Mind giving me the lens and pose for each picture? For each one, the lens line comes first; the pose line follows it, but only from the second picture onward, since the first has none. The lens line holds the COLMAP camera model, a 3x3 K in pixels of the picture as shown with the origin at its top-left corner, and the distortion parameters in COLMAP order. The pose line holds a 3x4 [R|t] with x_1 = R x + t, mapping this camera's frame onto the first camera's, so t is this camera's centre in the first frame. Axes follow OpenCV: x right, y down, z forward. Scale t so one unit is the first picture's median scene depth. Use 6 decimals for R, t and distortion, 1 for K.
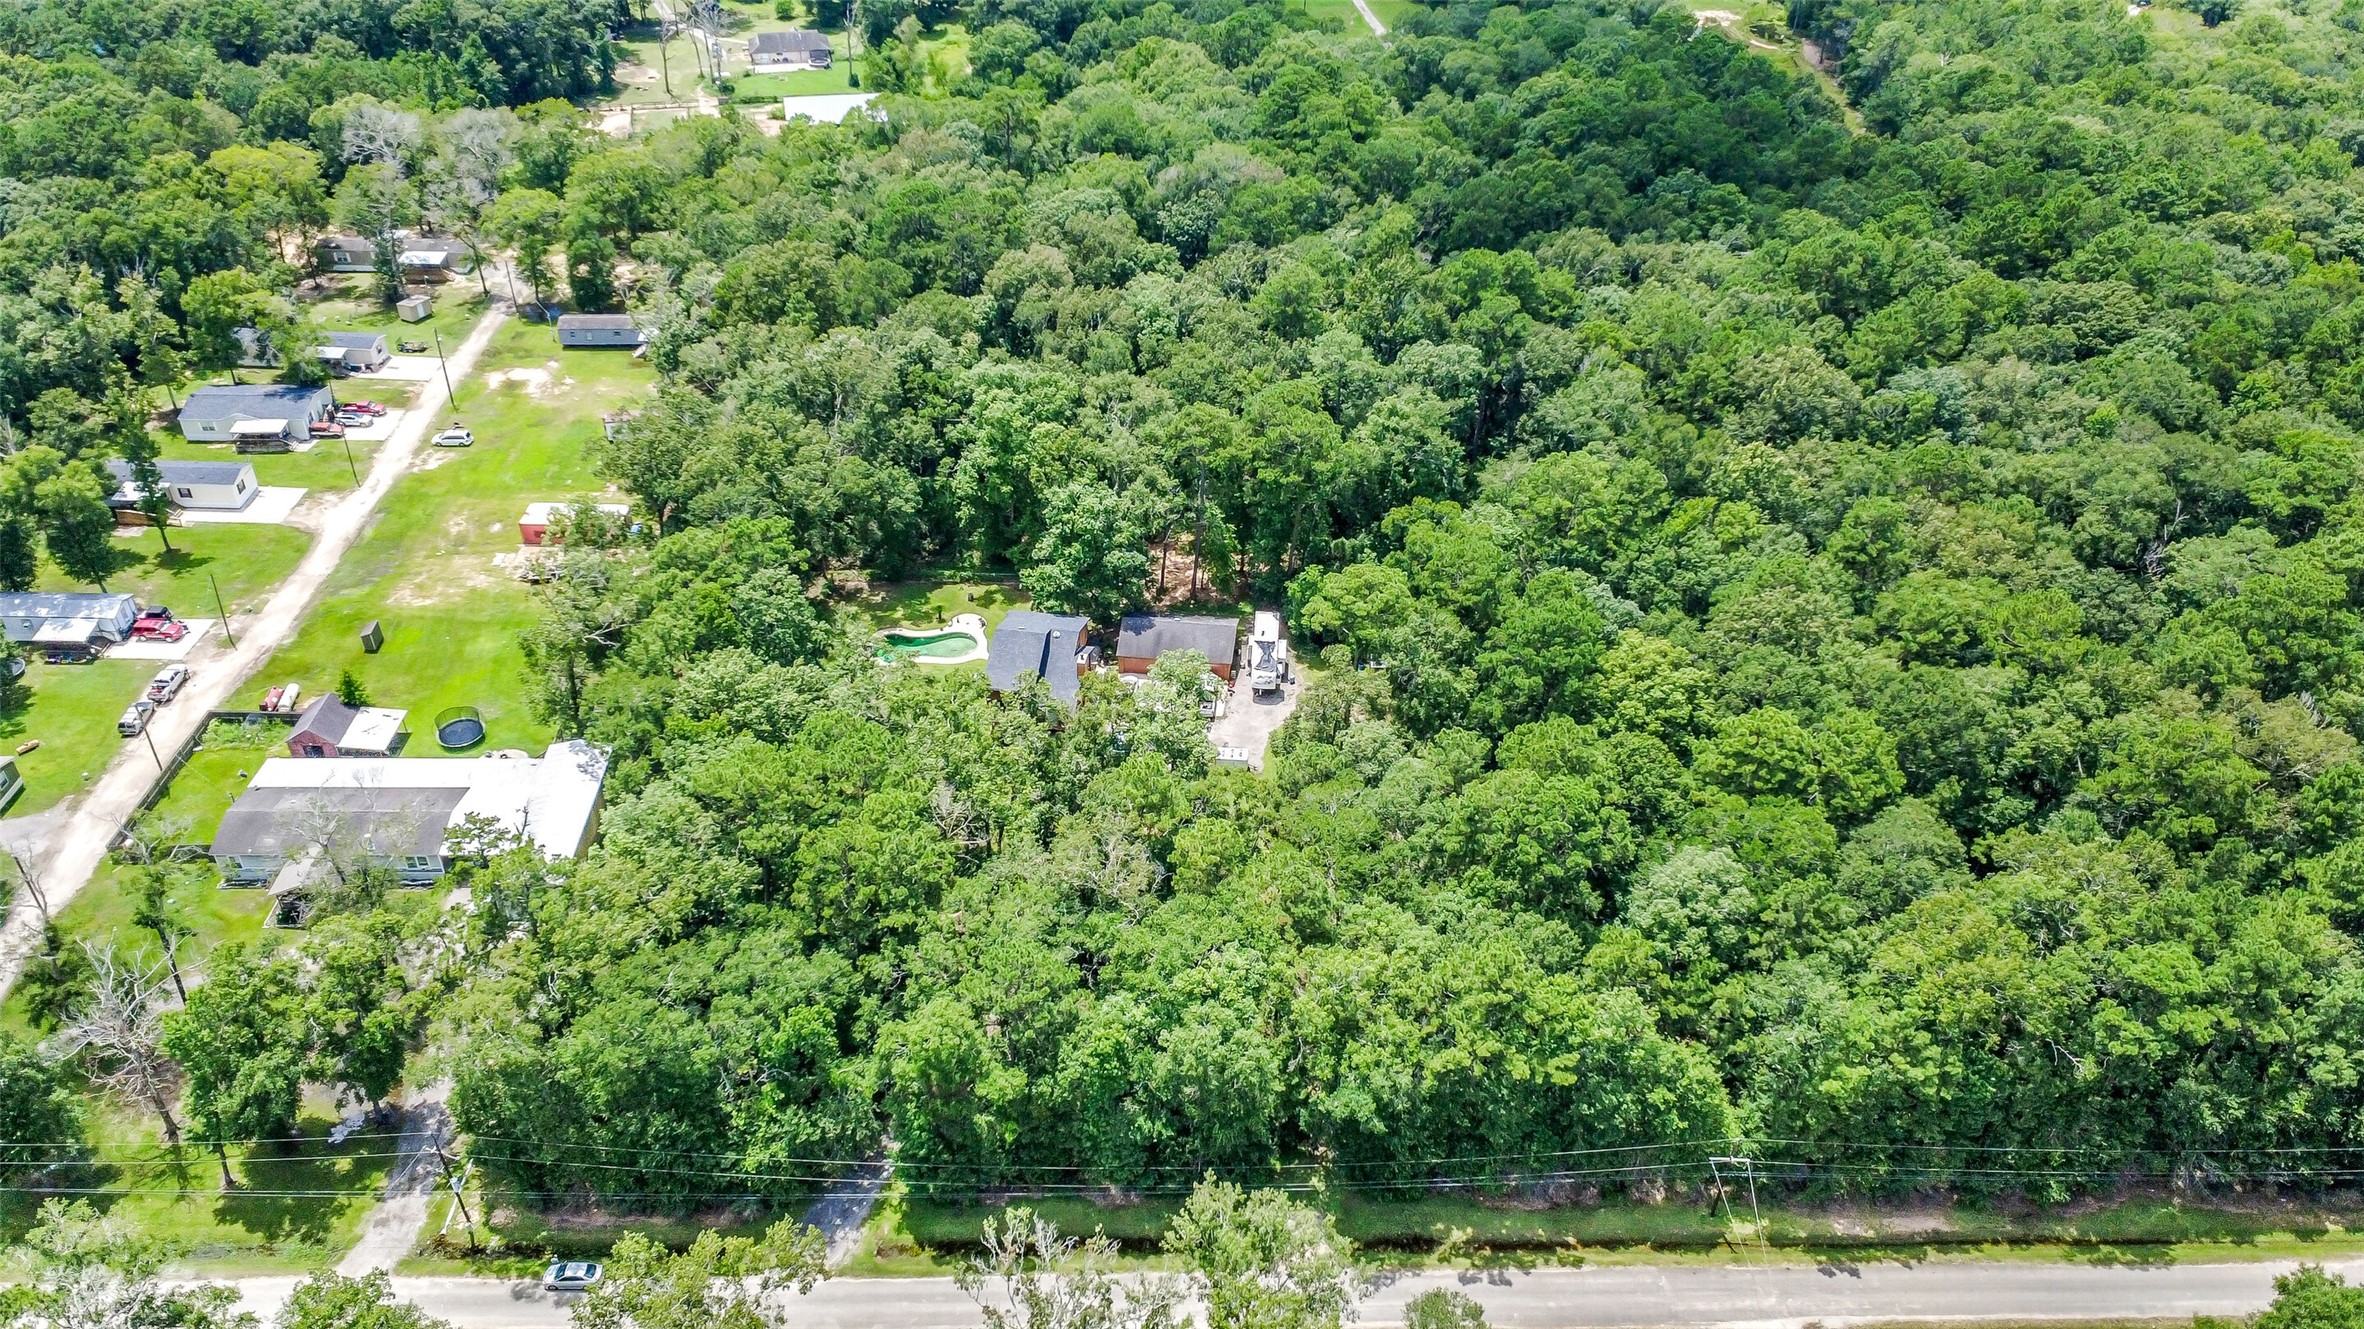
lens RADIAL K [[1789.2, 0, 1184.9], [0, 1789.2, 665.4], [0, 0, 1]] dist [-0.007281, 0.003228]
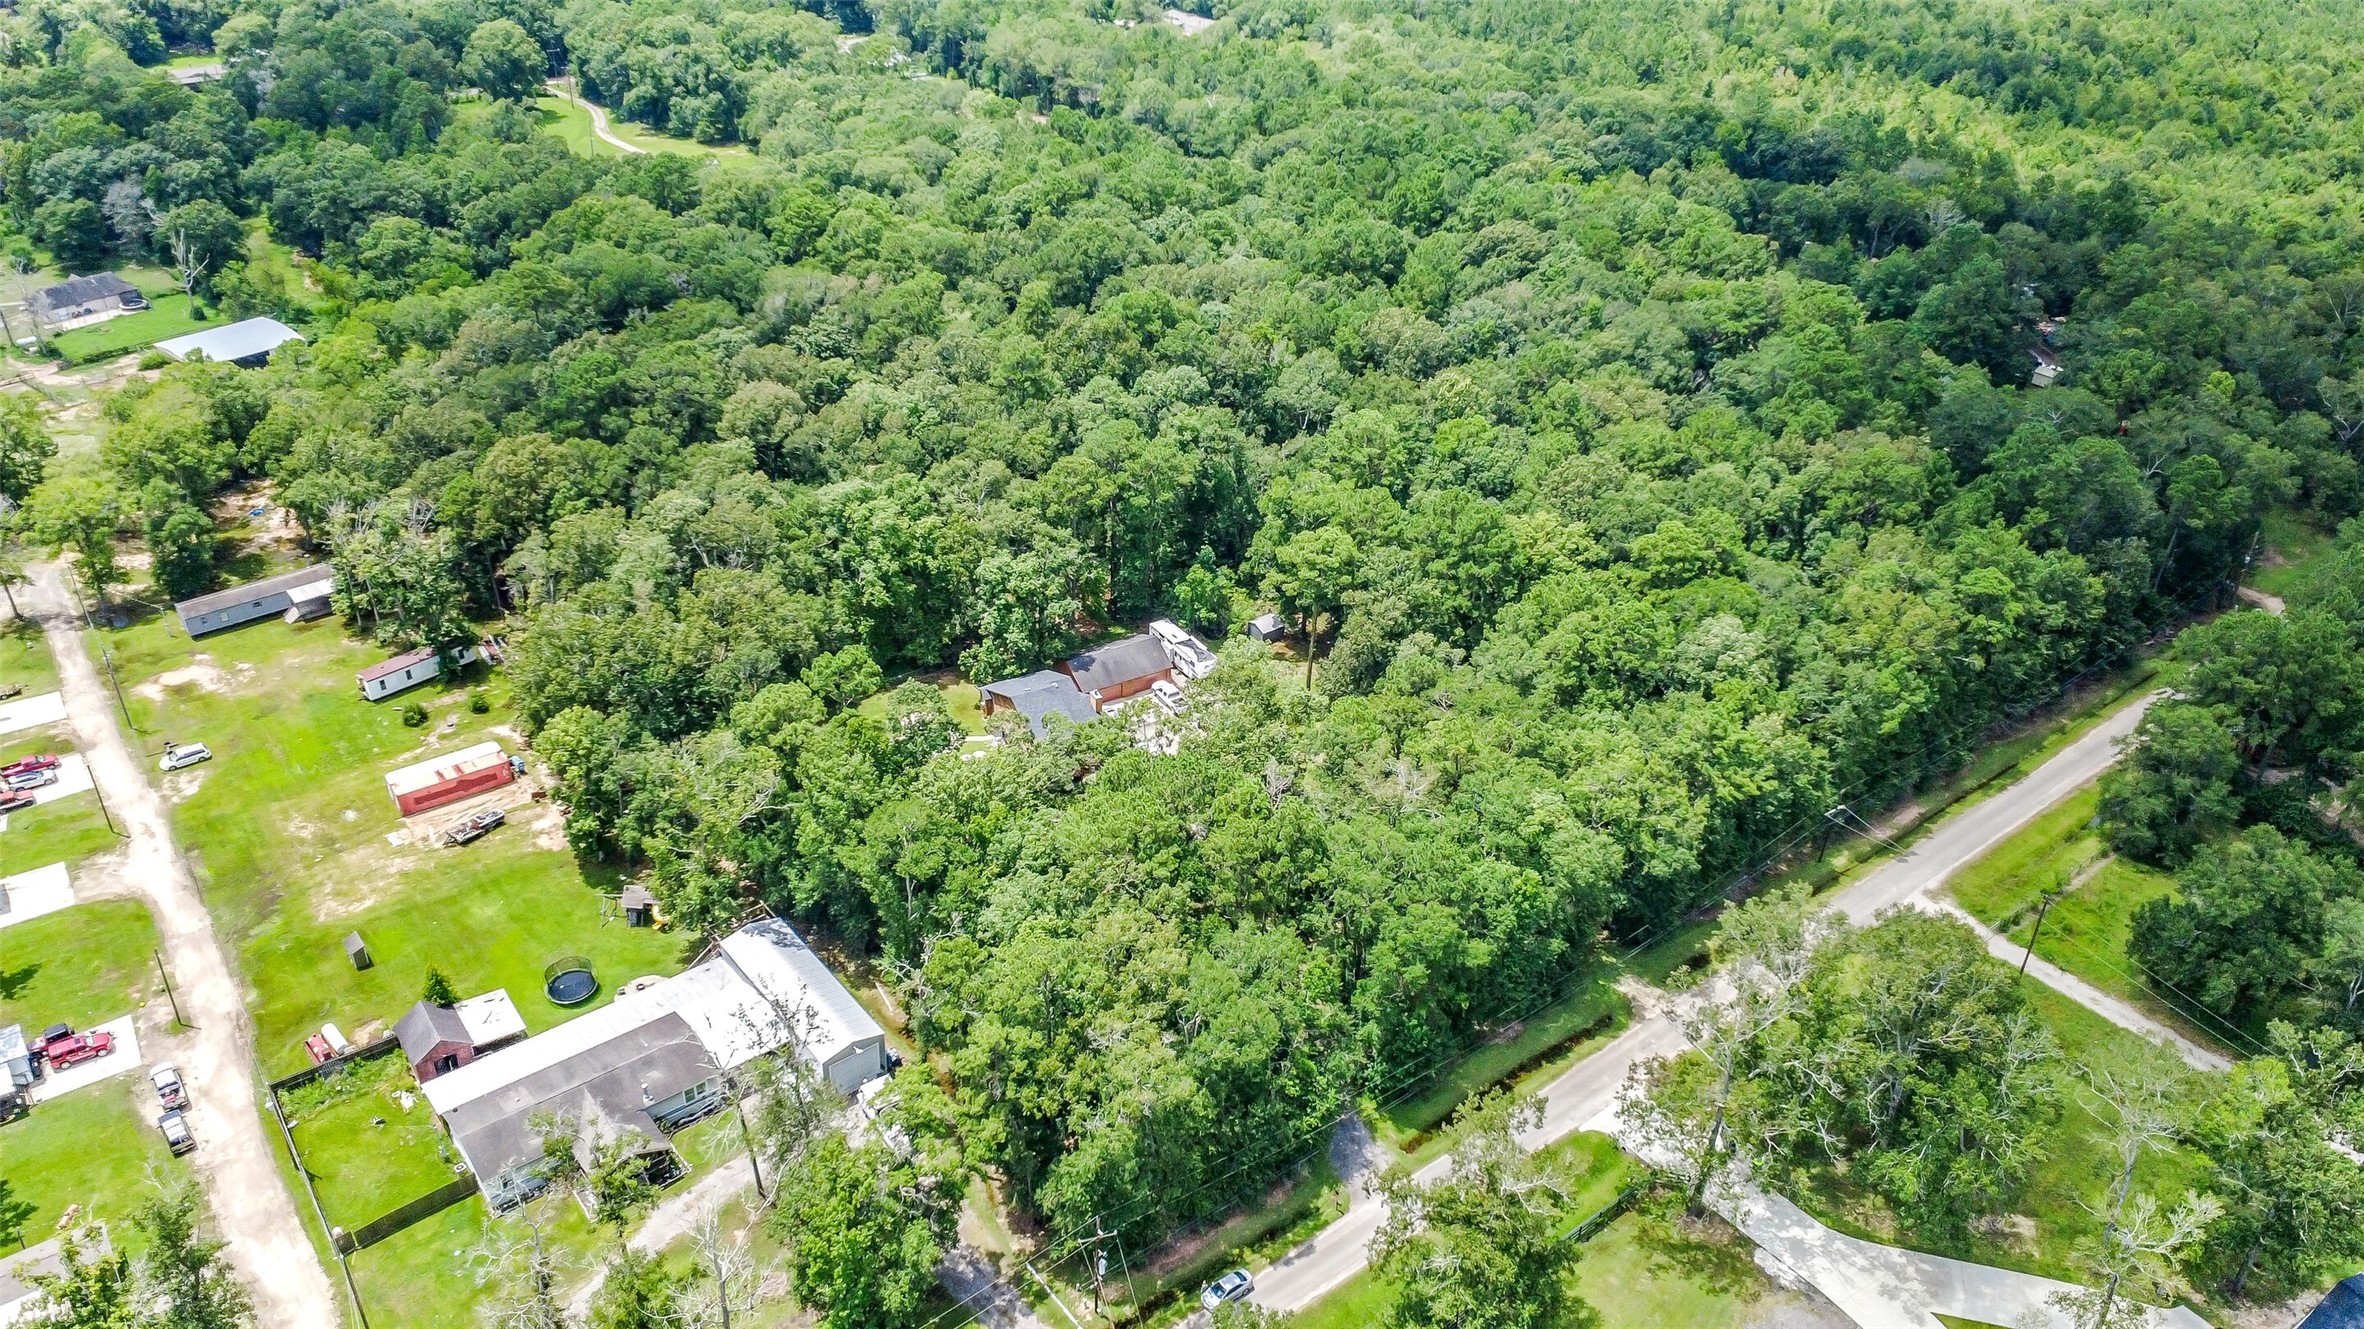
lens RADIAL K [[1789.2, 0, 1184.9], [0, 1789.2, 665.4], [0, 0, 1]] dist [-0.007281, 0.003228]
pose [[0.798107, -0.314394, 0.513987, -0.527447], [0.346885, 0.937267, 0.034669, -0.036475], [-0.492642, 0.150625, 0.857097, 0.025014]]
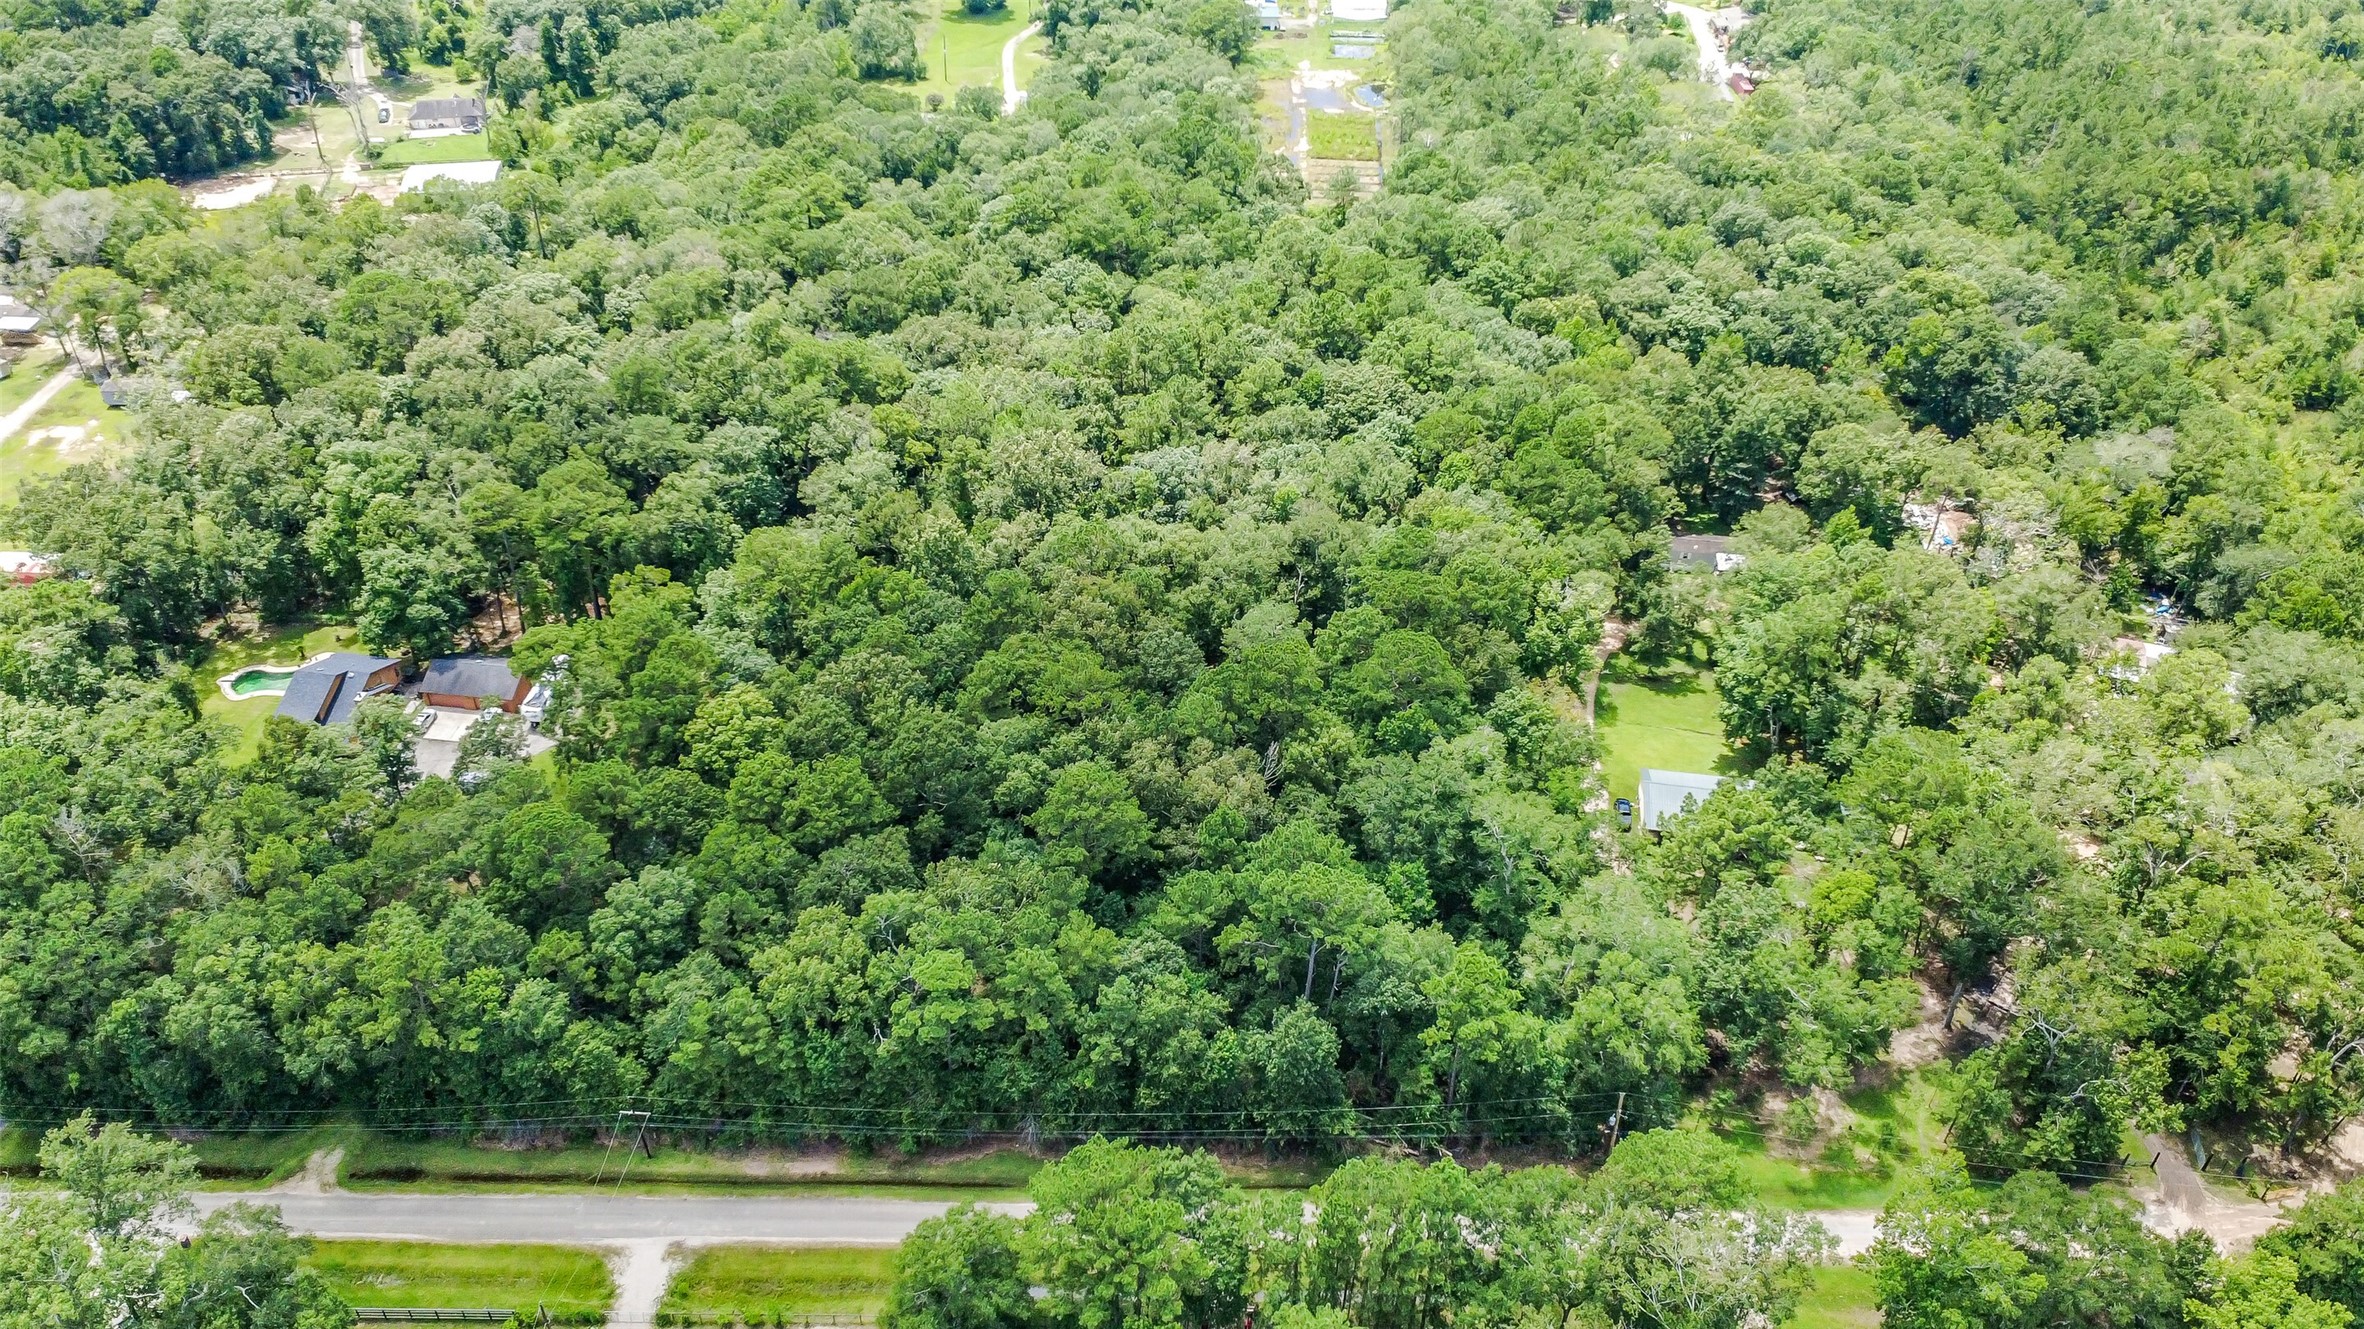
lens RADIAL K [[1789.2, 0, 1184.9], [0, 1789.2, 665.4], [0, 0, 1]] dist [-0.007281, 0.003228]
pose [[0.999524, 0.010934, -0.028861, 0.487738], [-0.010570, 0.999863, 0.012731, -0.042167], [0.028996, -0.012420, 0.999502, -0.171818]]
